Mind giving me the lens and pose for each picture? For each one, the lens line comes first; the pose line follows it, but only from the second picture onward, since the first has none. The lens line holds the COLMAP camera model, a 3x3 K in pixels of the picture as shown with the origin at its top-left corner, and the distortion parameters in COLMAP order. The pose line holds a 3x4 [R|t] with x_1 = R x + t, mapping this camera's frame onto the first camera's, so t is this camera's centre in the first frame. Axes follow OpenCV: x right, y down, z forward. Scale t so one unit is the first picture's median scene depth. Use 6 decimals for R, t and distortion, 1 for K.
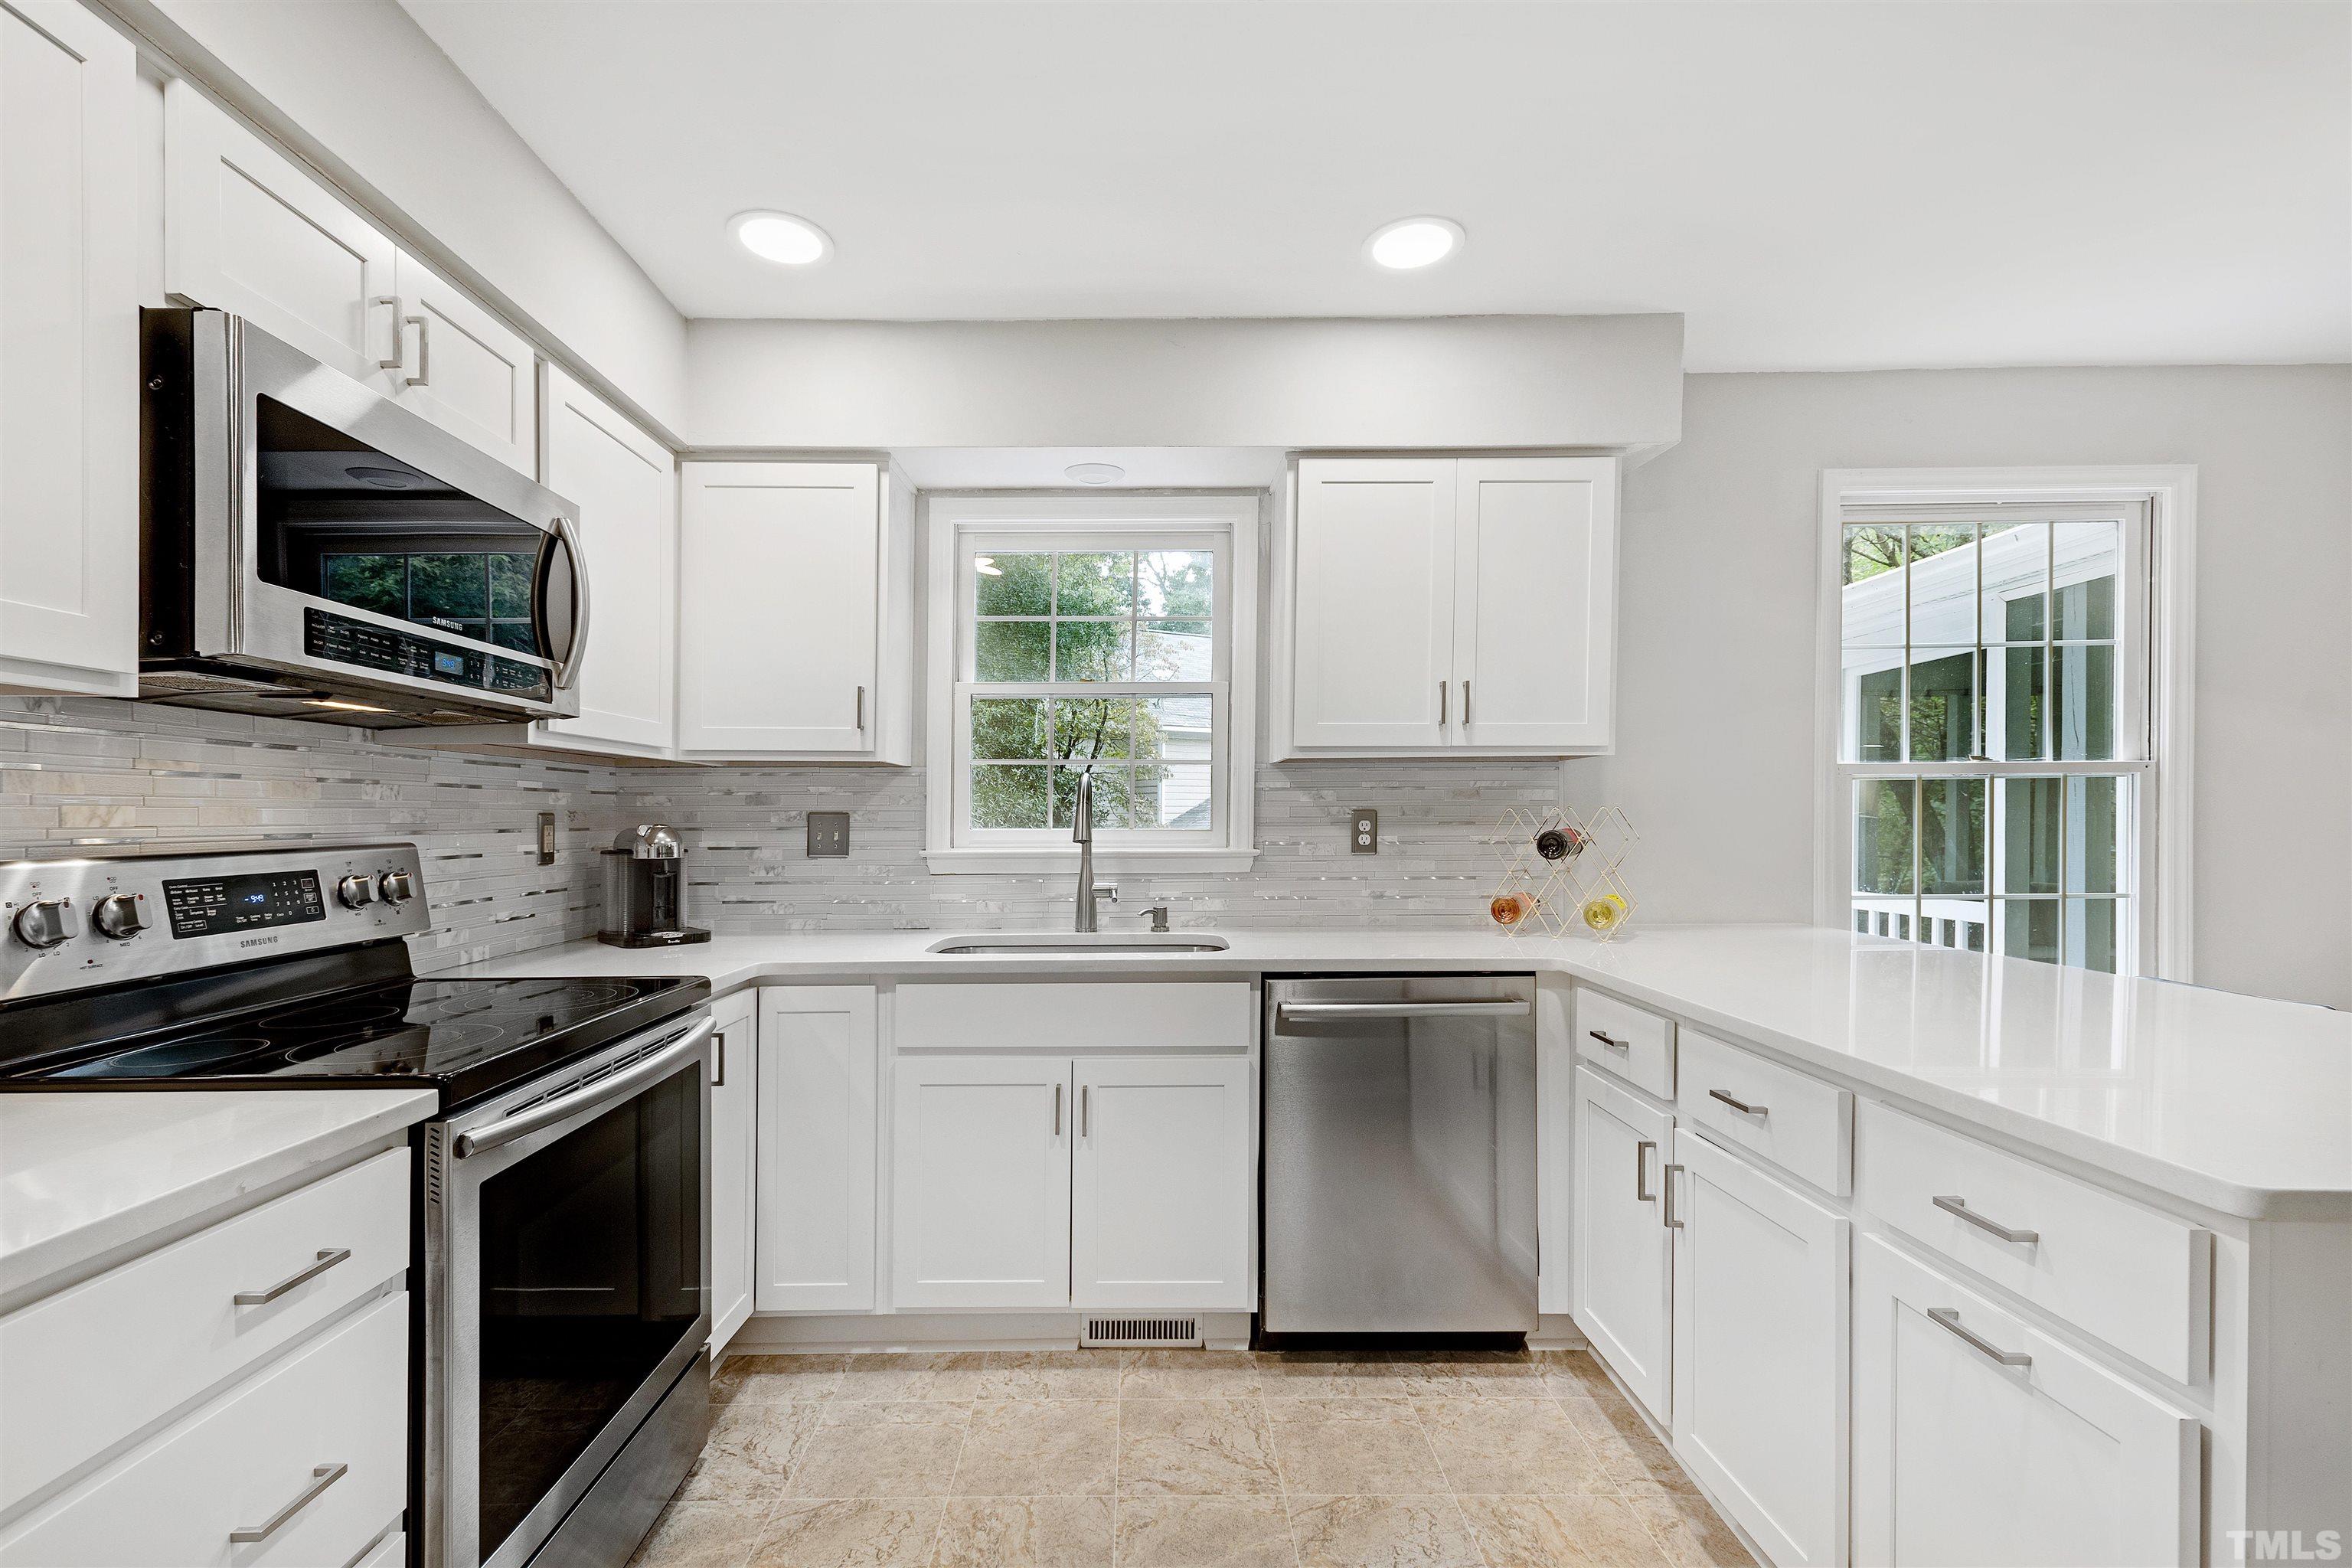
lens RADIAL K [[1036.5, 0, 1150.8], [0, 1036.5, 822.3], [0, 0, 1]] dist [0.003444, 0.001255]
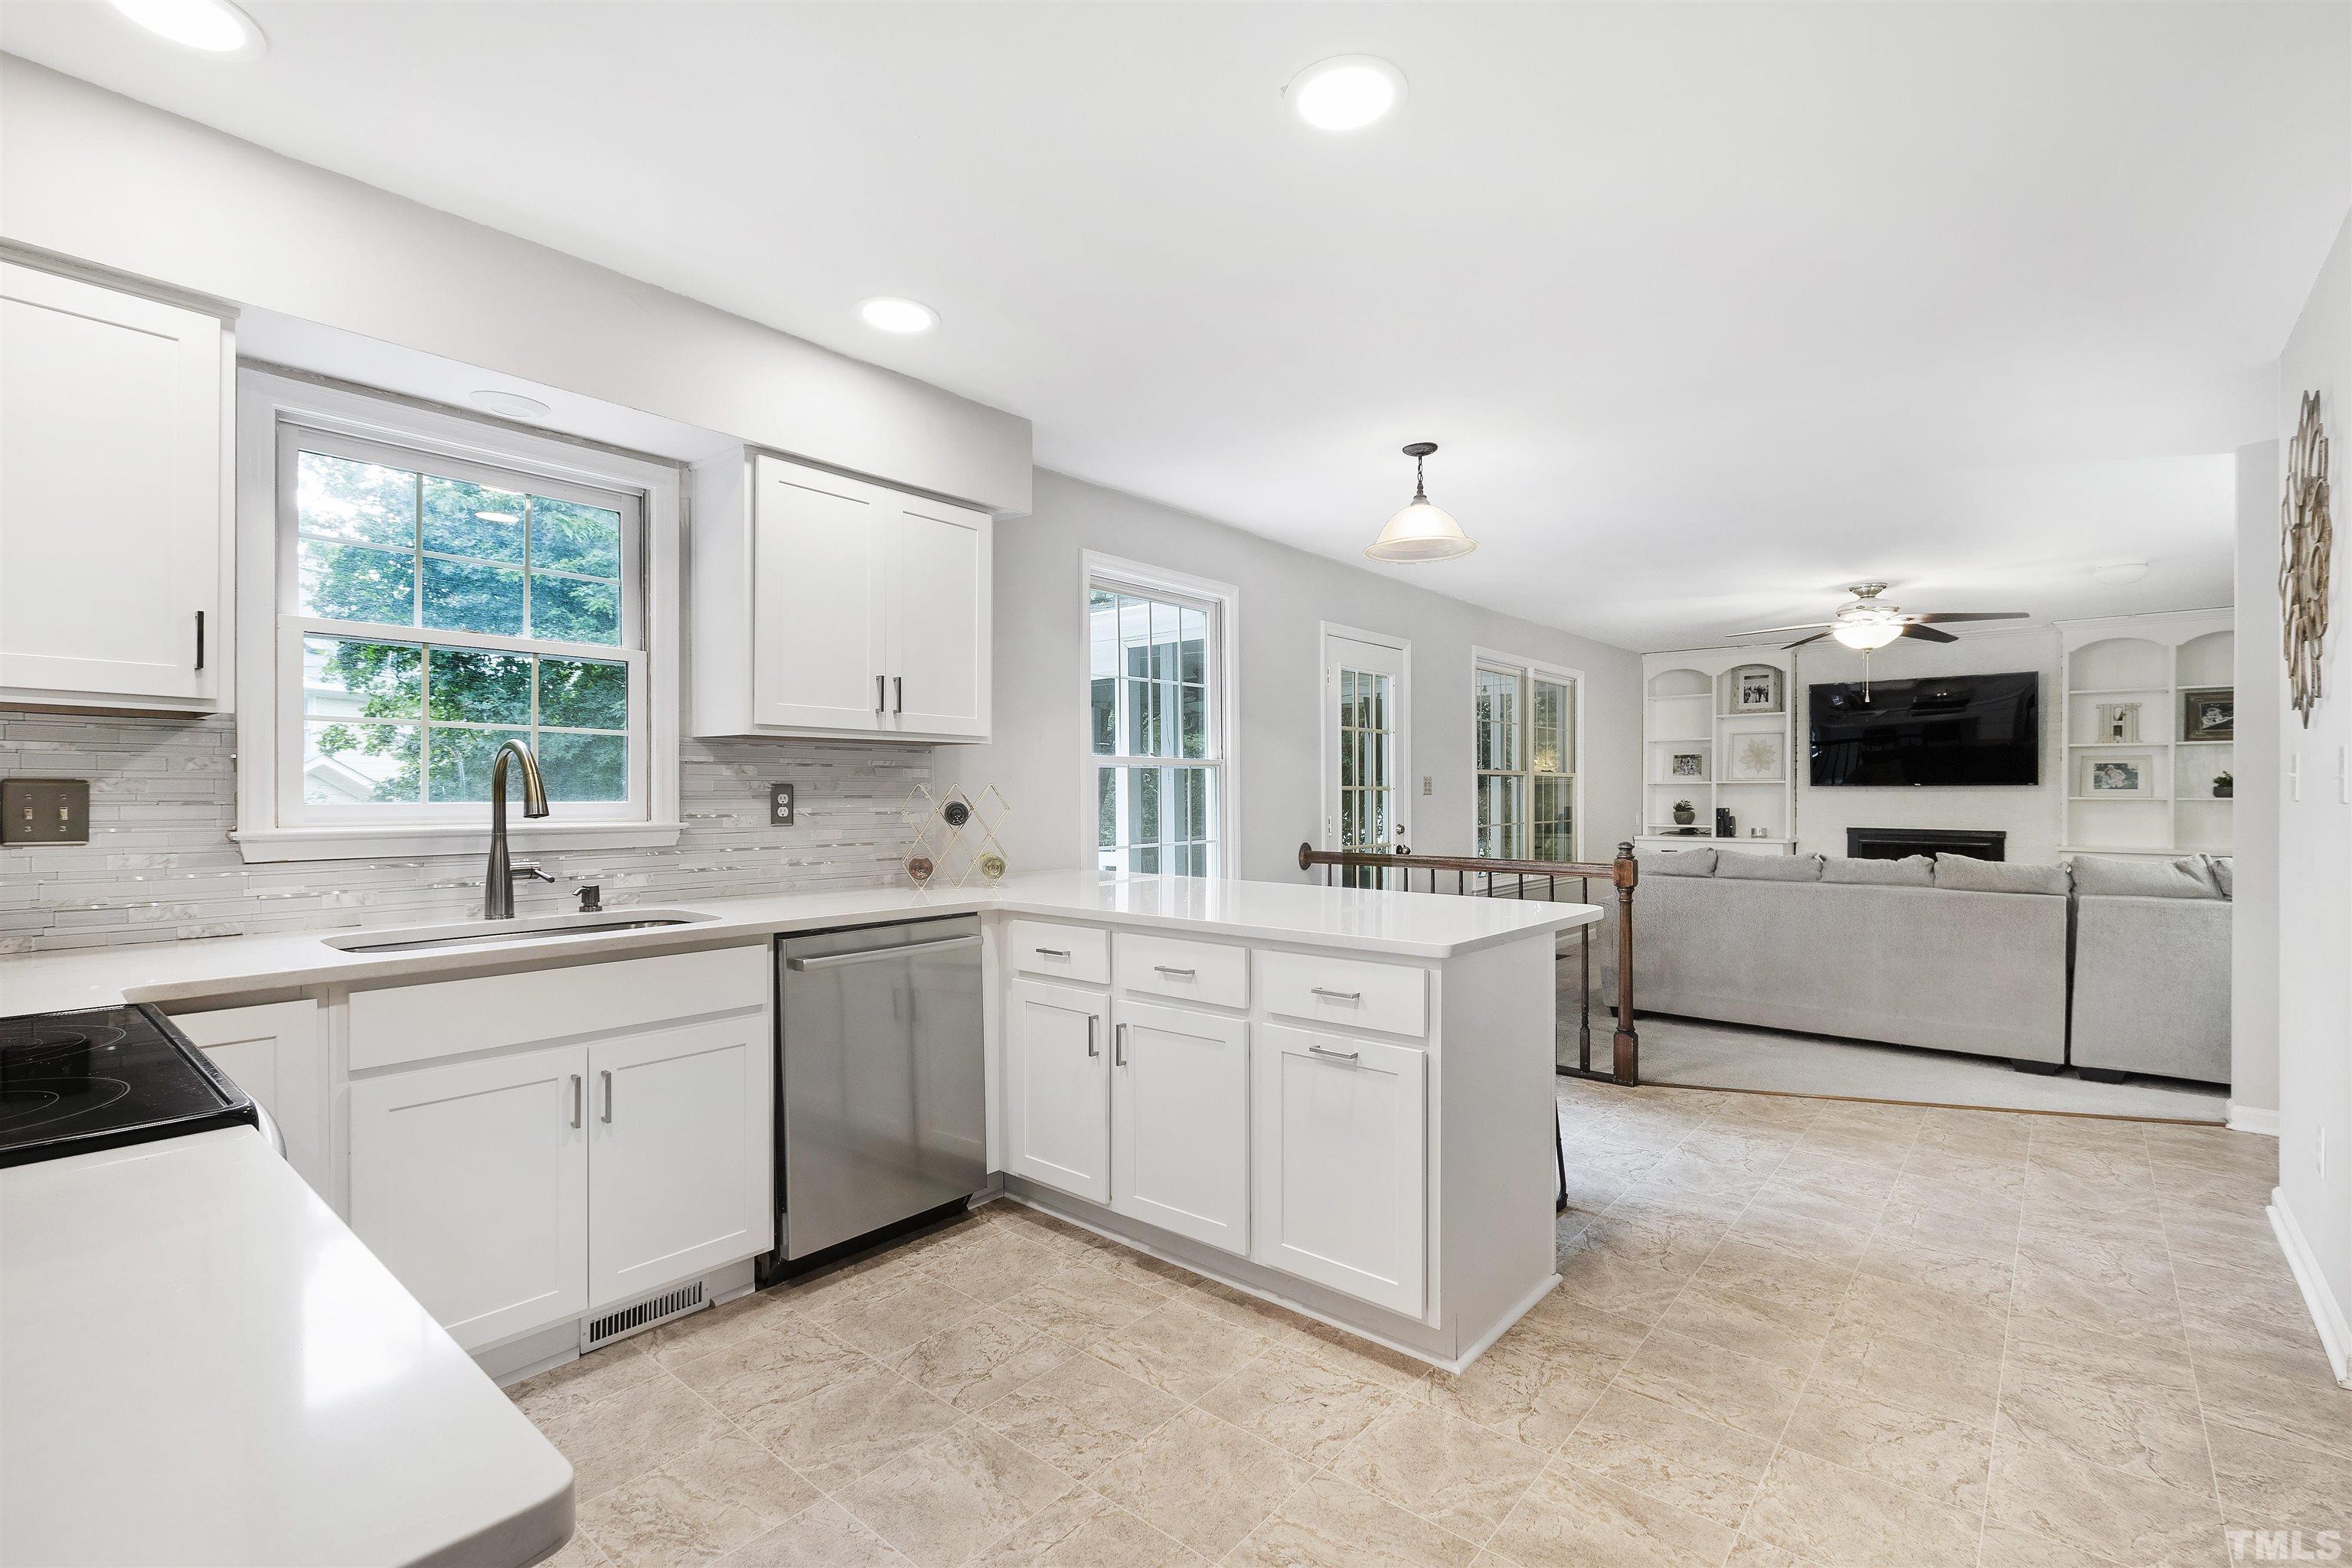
lens RADIAL K [[1036.5, 0, 1212.0], [0, 1036.5, 792.6], [0, 0, 1]] dist [0.003444, 0.001255]
pose [[0.628483, 0.004838, 0.777809, -0.416152], [-0.001360, 0.999986, -0.005120, 0.001759], [-0.777822, 0.002160, 0.628480, -0.033324]]
